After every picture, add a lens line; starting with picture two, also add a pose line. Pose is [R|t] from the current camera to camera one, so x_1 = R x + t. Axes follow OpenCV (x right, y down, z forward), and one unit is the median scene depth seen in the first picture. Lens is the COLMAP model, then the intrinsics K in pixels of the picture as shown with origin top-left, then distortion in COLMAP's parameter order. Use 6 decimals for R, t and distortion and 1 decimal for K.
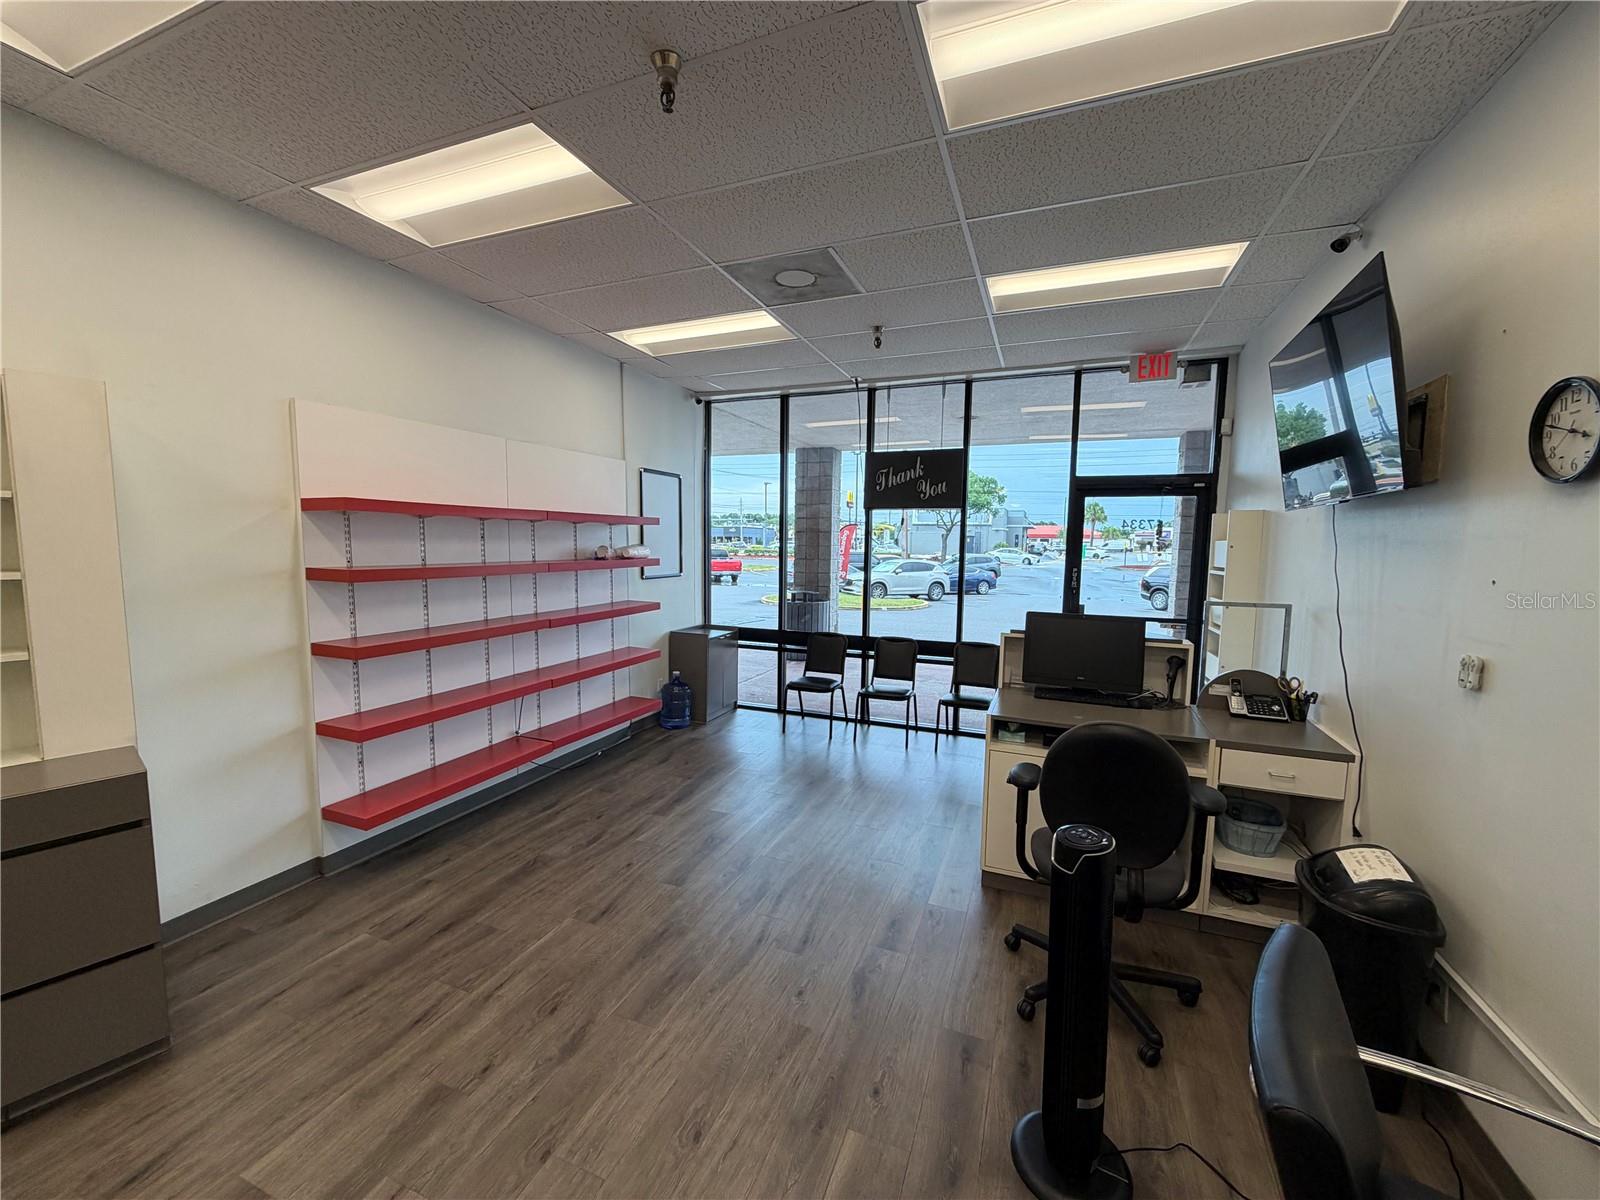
lens RADIAL K [[635.7, 0, 798.2], [0, 635.7, 600.6], [0, 0, 1]] dist [-0.000245, -0.000163]
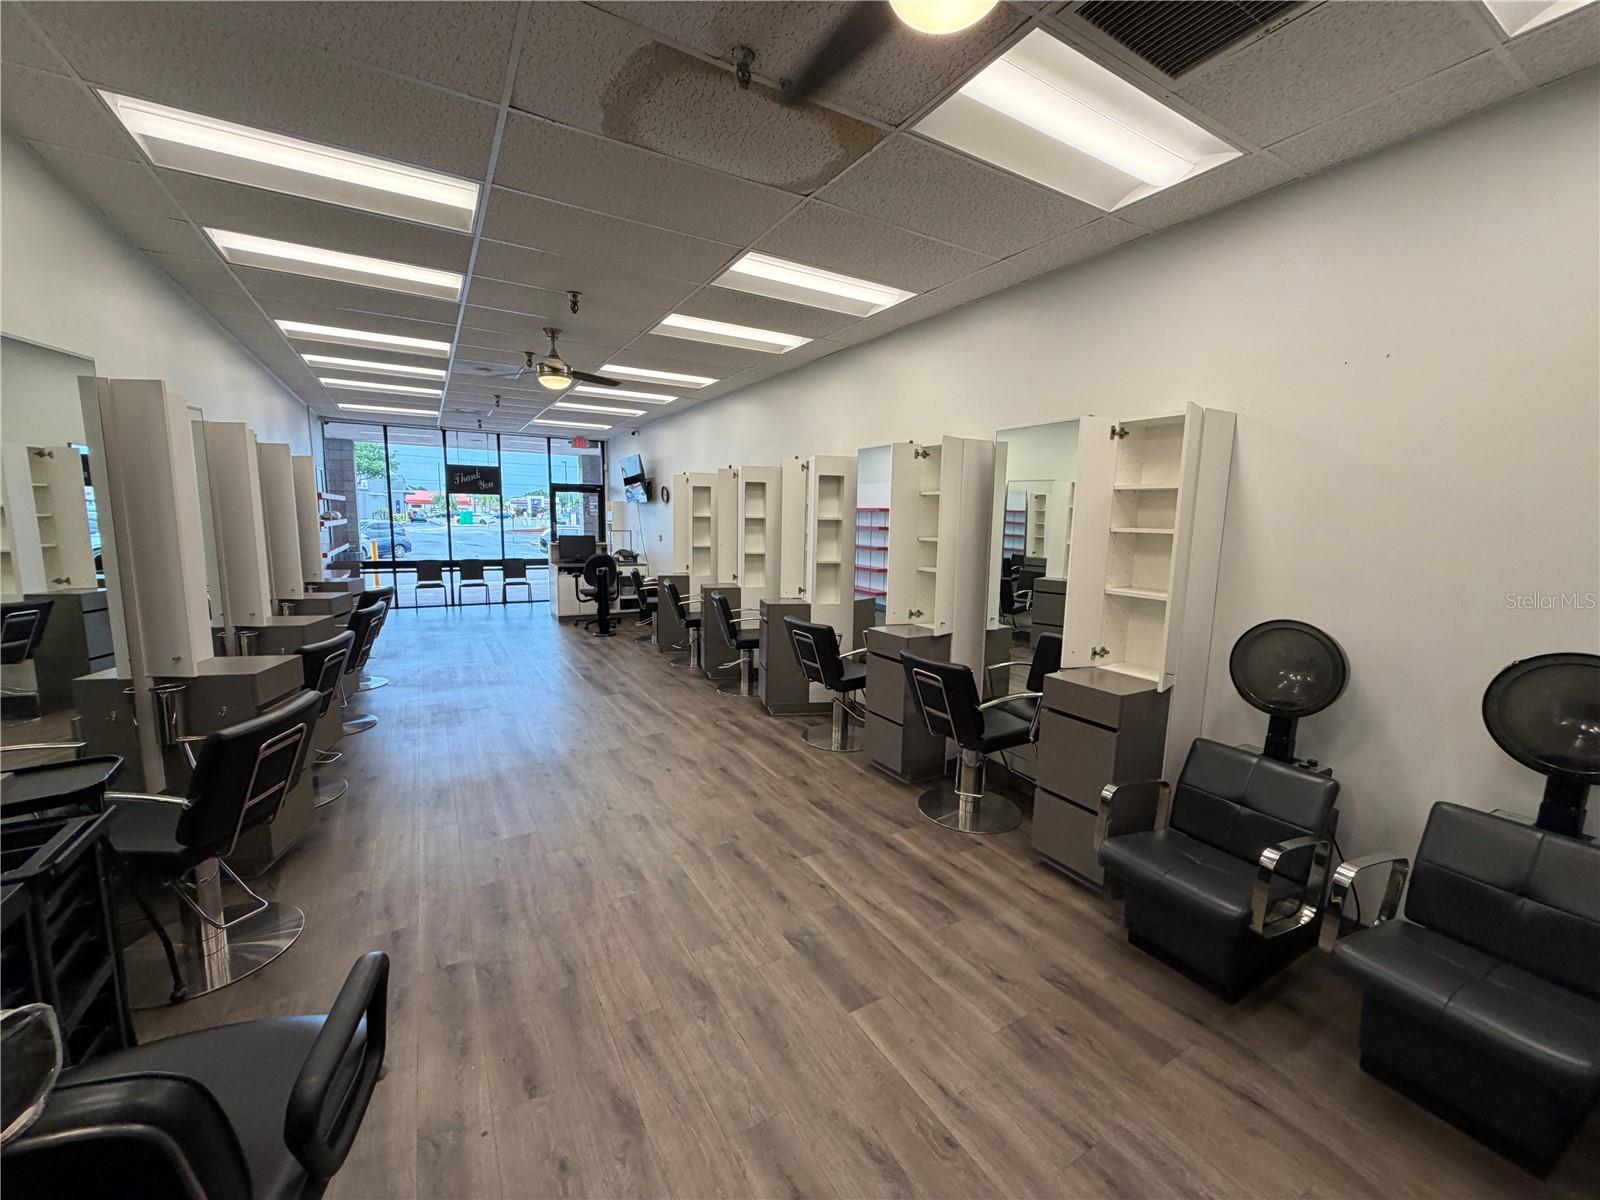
lens RADIAL K [[635.7, 0, 799.0], [0, 635.7, 601.5], [0, 0, 1]] dist [-0.000245, -0.000163]
pose [[0.609974, -0.104891, 0.785449, -1.226112], [0.062716, 0.994482, 0.084102, 0.136223], [-0.789936, -0.002040, 0.613186, -1.586549]]
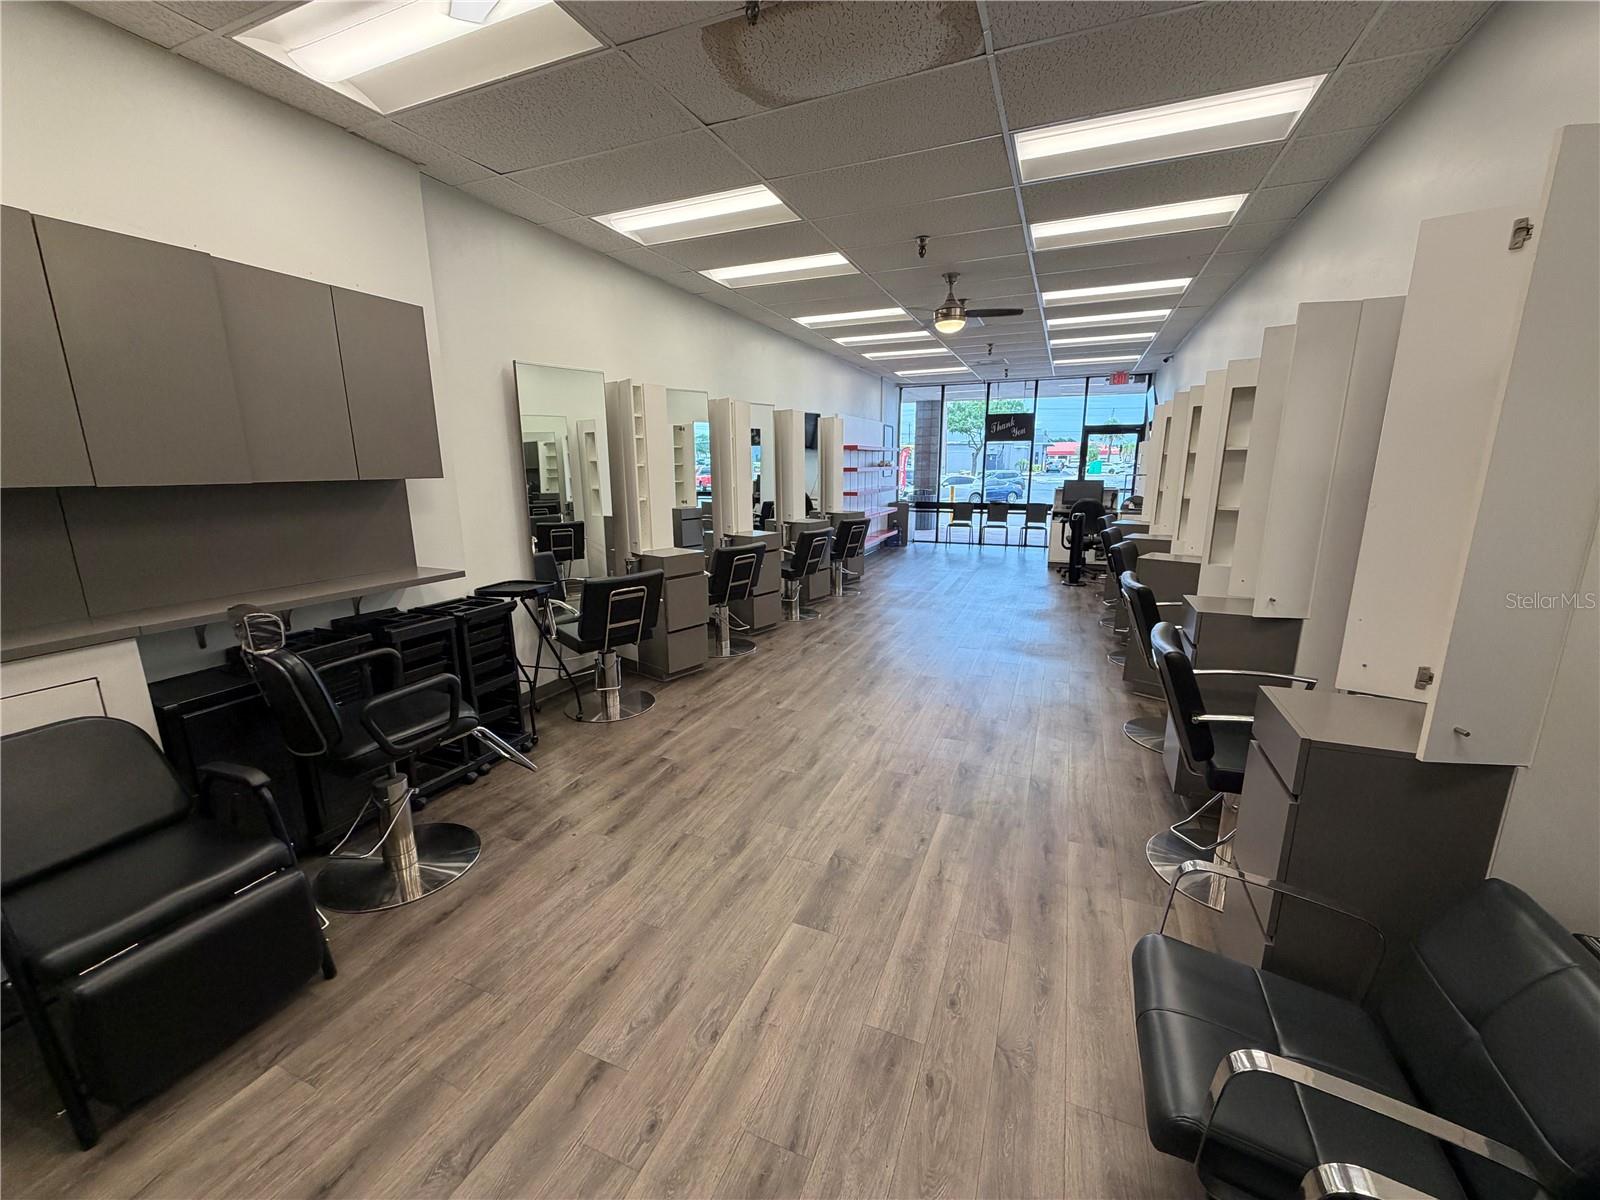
lens RADIAL K [[635.7, 0, 795.7], [0, 635.7, 602.9], [0, 0, 1]] dist [-0.000245, -0.000163]
pose [[0.999621, -0.014761, -0.023223, -0.750130], [0.017496, 0.992335, 0.122334, 0.186258], [0.021240, -0.122694, 0.992217, -1.836812]]
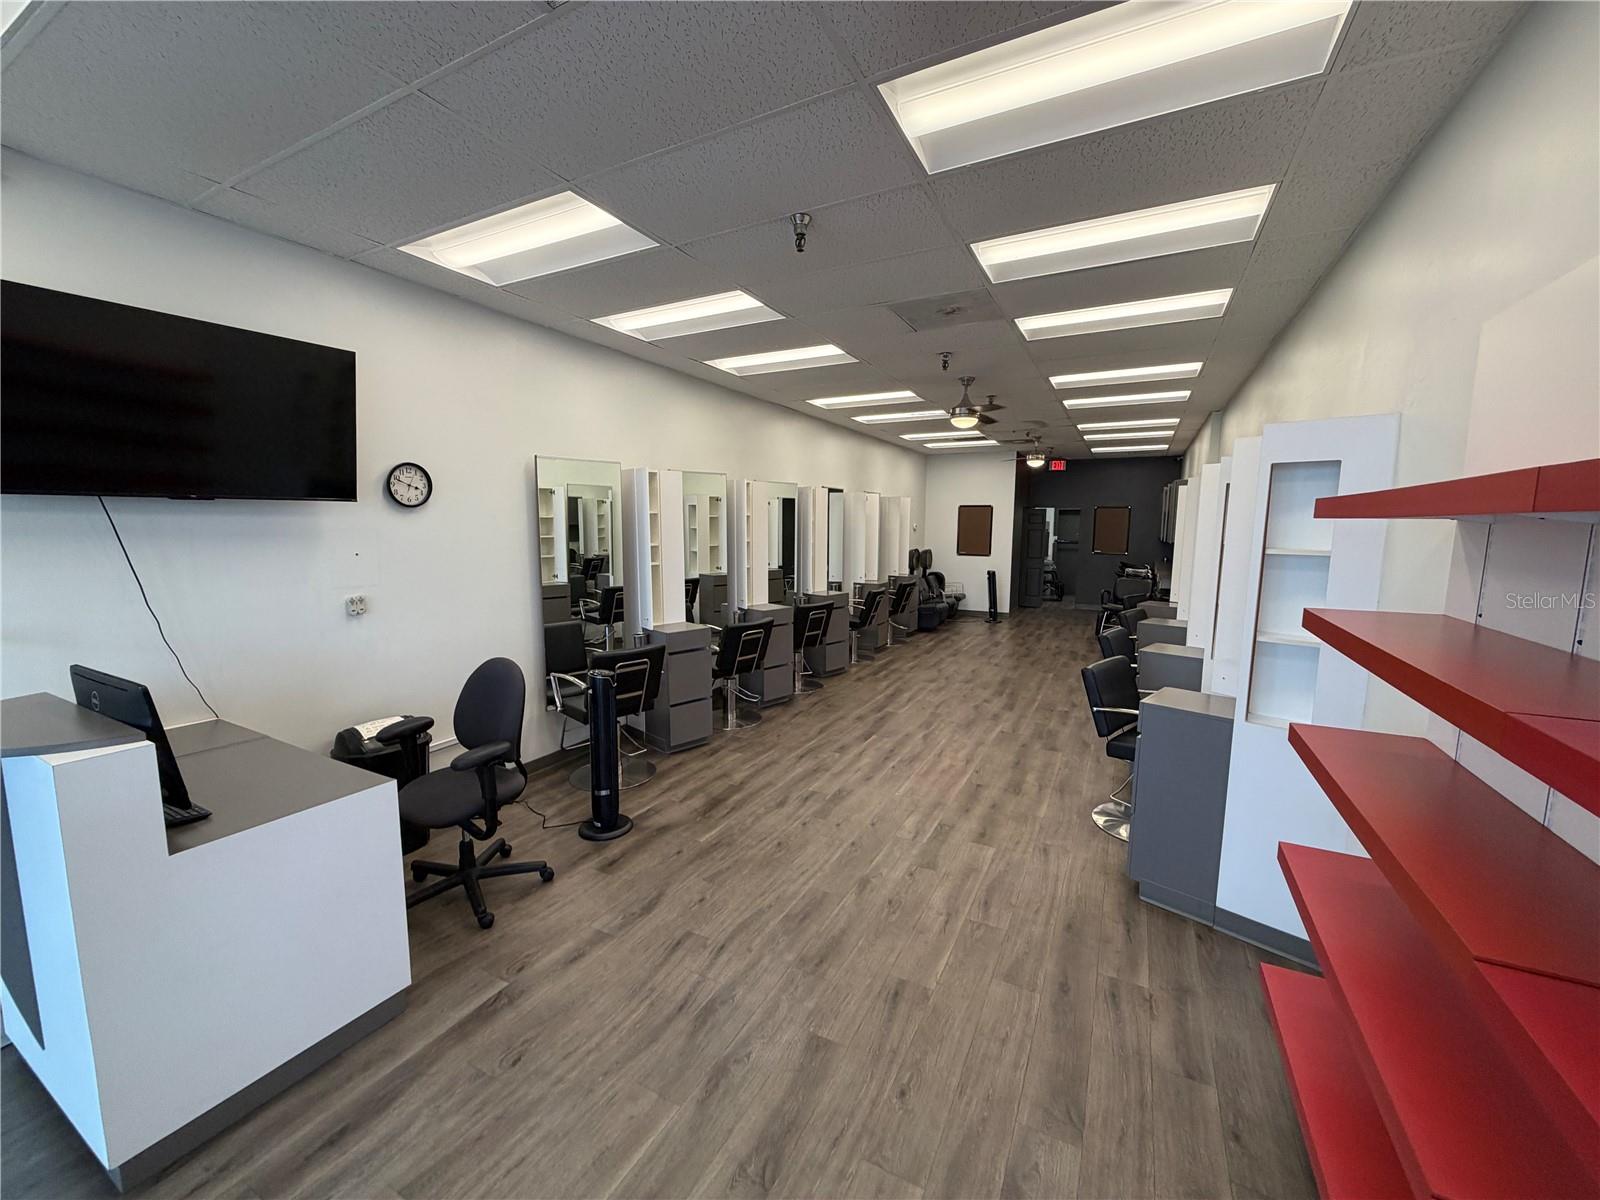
lens RADIAL K [[635.7, 0, 792.8], [0, 635.7, 603.7], [0, 0, 1]] dist [-0.000245, -0.000163]
pose [[-0.993633, -0.031450, 0.108186, -0.189329], [-0.006918, 0.975468, 0.220031, -0.151986], [-0.112452, 0.217881, -0.969475, 1.332618]]
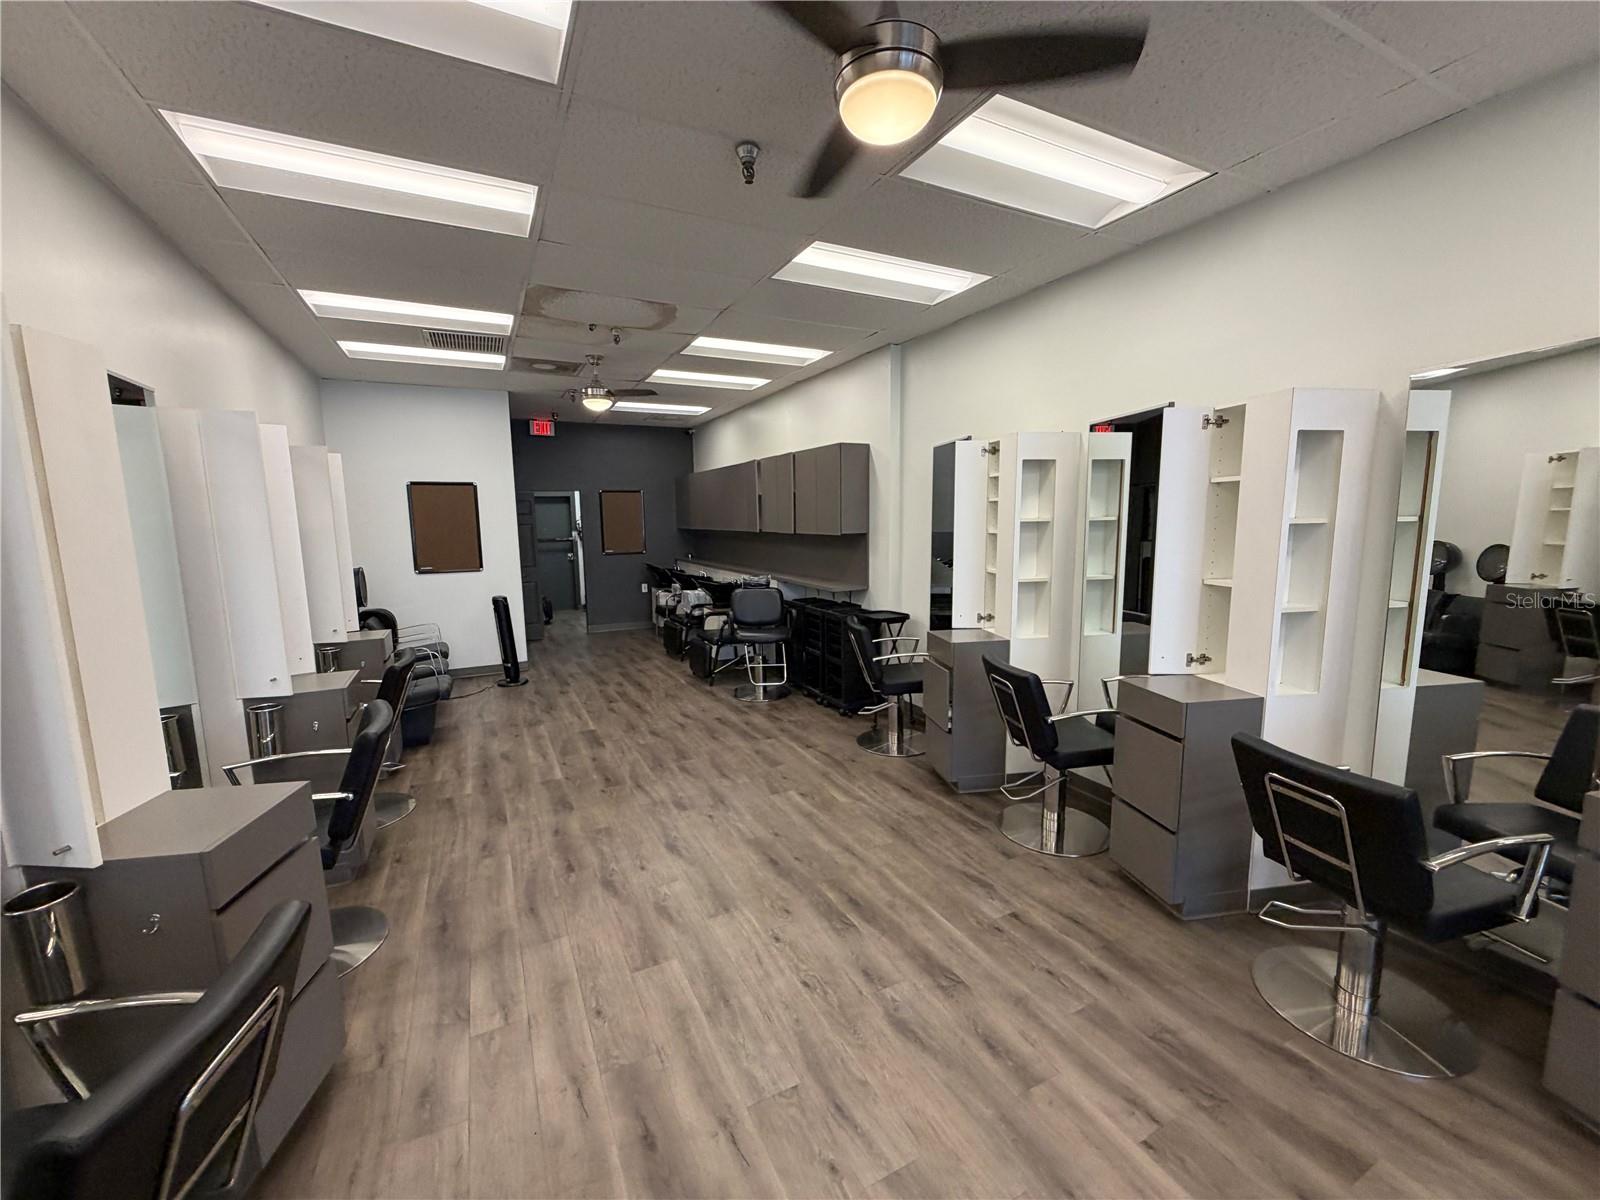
lens RADIAL K [[635.7, 0, 795.1], [0, 635.7, 598.3], [0, 0, 1]] dist [-0.000245, -0.000163]
pose [[-0.663097, 0.092763, -0.742763, -0.038736], [-0.065481, 0.981299, 0.181010, -0.003298], [0.745664, 0.168664, -0.644623, -0.060156]]
